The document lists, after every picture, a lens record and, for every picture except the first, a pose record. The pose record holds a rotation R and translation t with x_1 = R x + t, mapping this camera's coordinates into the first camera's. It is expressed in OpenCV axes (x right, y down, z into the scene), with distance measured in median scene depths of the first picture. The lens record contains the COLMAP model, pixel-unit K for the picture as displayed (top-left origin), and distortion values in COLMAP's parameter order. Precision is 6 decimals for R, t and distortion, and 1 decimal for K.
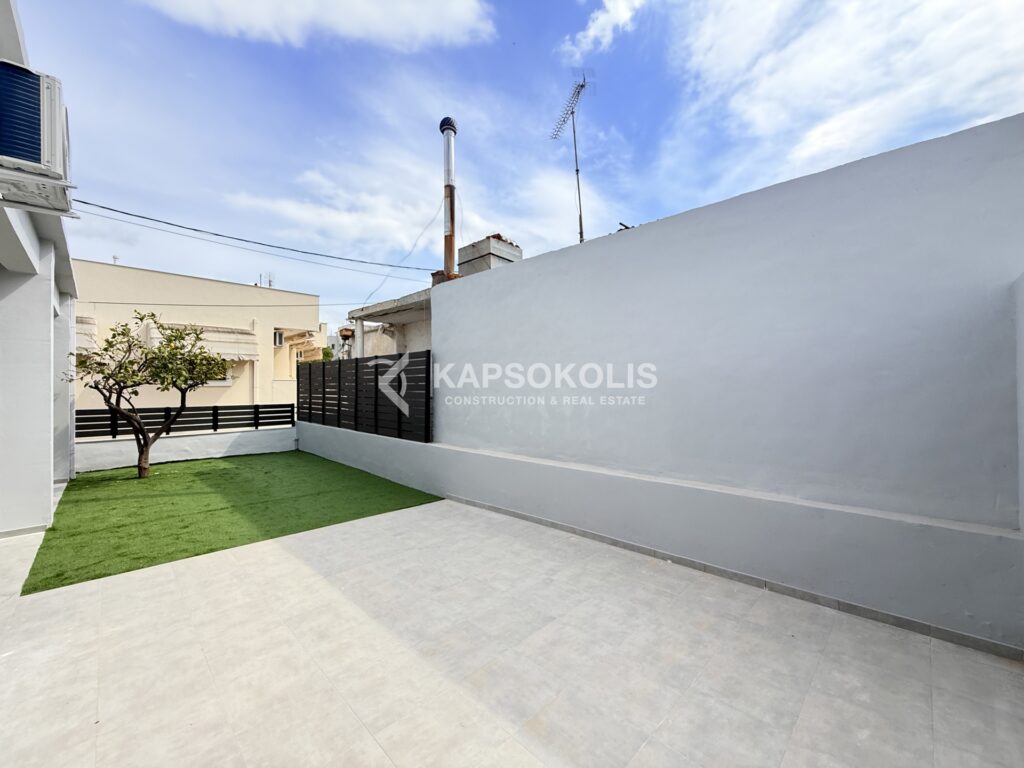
lens RADIAL K [[406.0, 0, 508.2], [0, 406.0, 382.5], [0, 0, 1]] dist [0.000285, 0.000499]
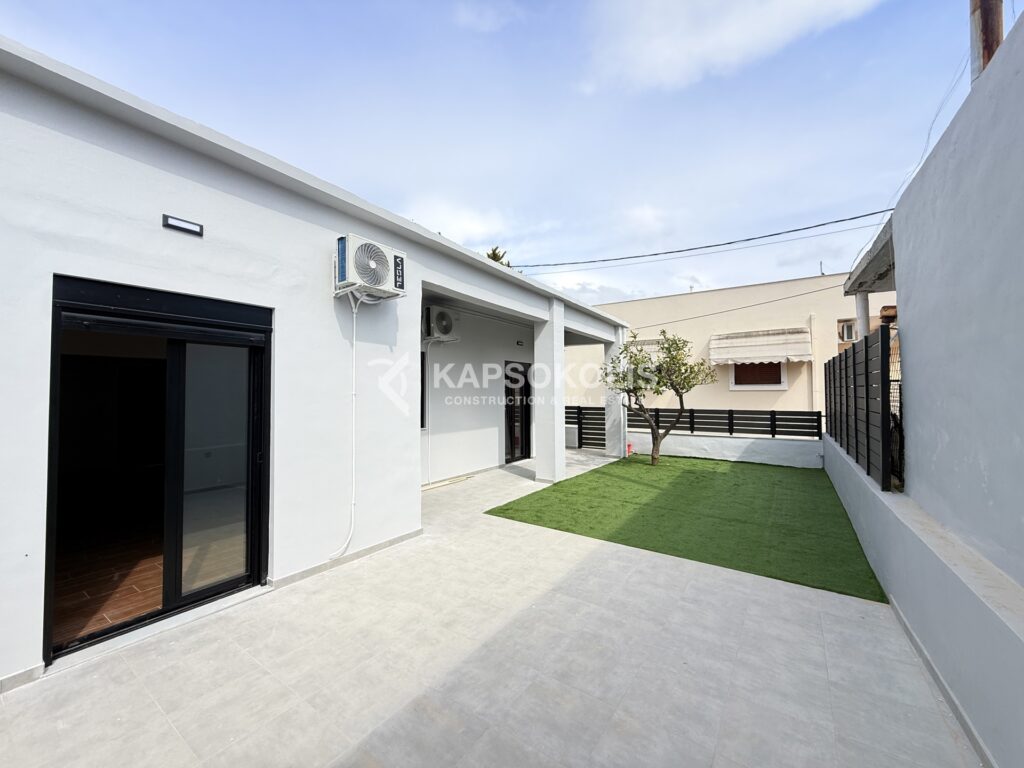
lens RADIAL K [[410.8, 0, 510.8], [0, 410.8, 370.2], [0, 0, 1]] dist [-0.001508, 0.000076]
pose [[0.184838, -0.050592, -0.981466, 0.317949], [0.010567, 0.998719, -0.049492, 0.007618], [0.982712, -0.001223, 0.185135, 0.463045]]
